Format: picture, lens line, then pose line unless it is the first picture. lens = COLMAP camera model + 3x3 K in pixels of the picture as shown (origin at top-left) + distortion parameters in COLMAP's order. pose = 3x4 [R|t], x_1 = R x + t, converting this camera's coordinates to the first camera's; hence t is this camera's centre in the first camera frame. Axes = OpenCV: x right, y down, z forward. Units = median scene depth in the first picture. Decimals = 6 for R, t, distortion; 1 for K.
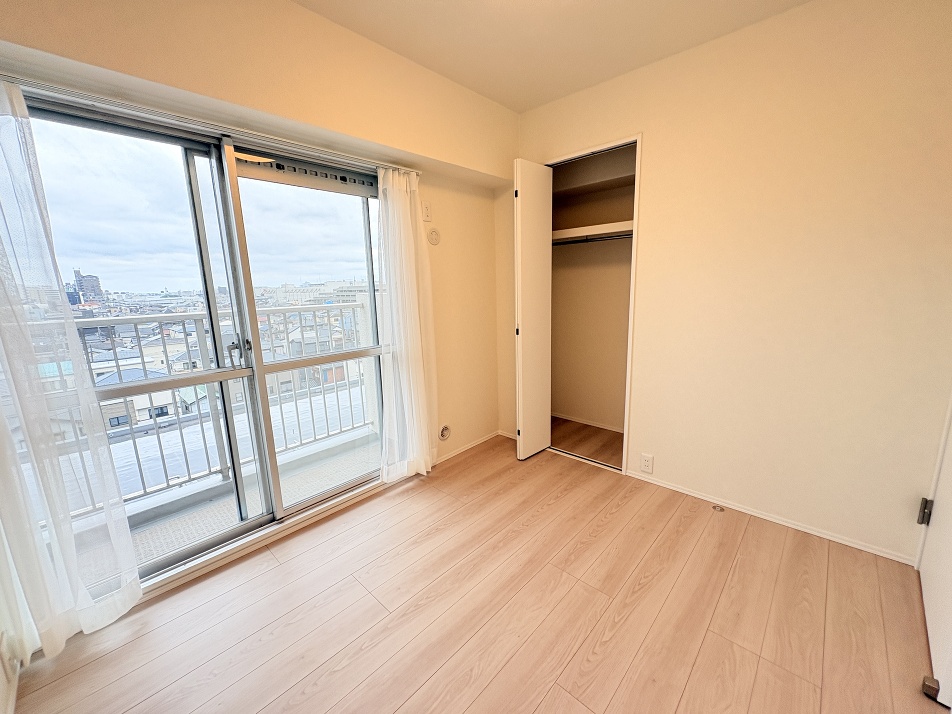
lens RADIAL K [[378.8, 0, 476.0], [0, 378.8, 357.0], [0, 0, 1]] dist [-0.001241, 0.000008]
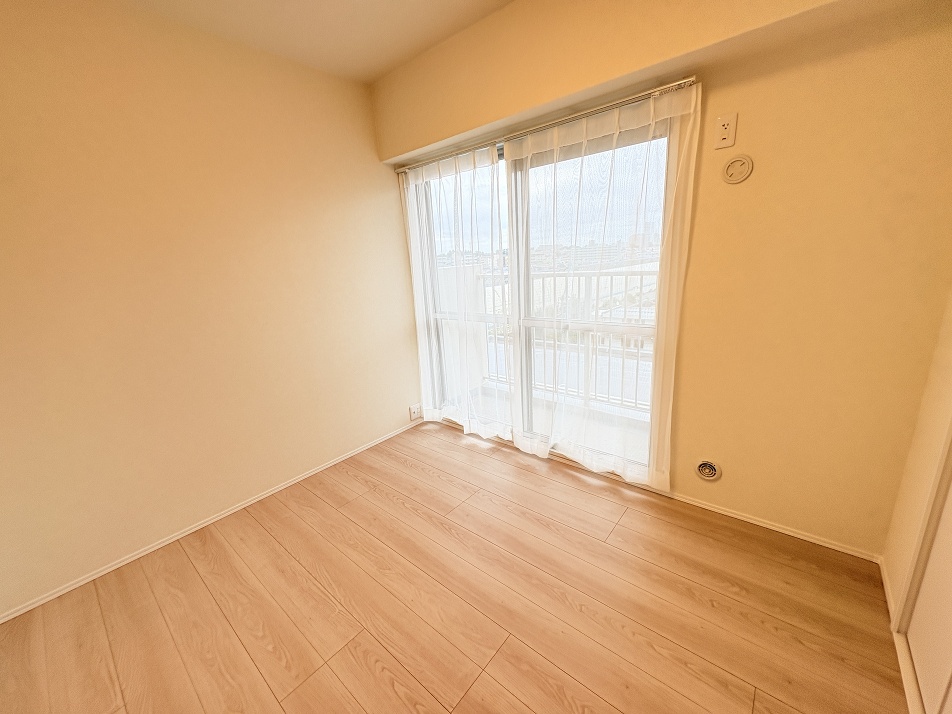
lens RADIAL K [[378.8, 0, 476.0], [0, 378.8, 357.0], [0, 0, 1]] dist [-0.001241, 0.000008]
pose [[0.057534, 0.273875, -0.960043, 0.770389], [-0.129133, 0.955599, 0.264868, -0.191628], [0.989957, 0.108734, 0.090346, 0.793612]]
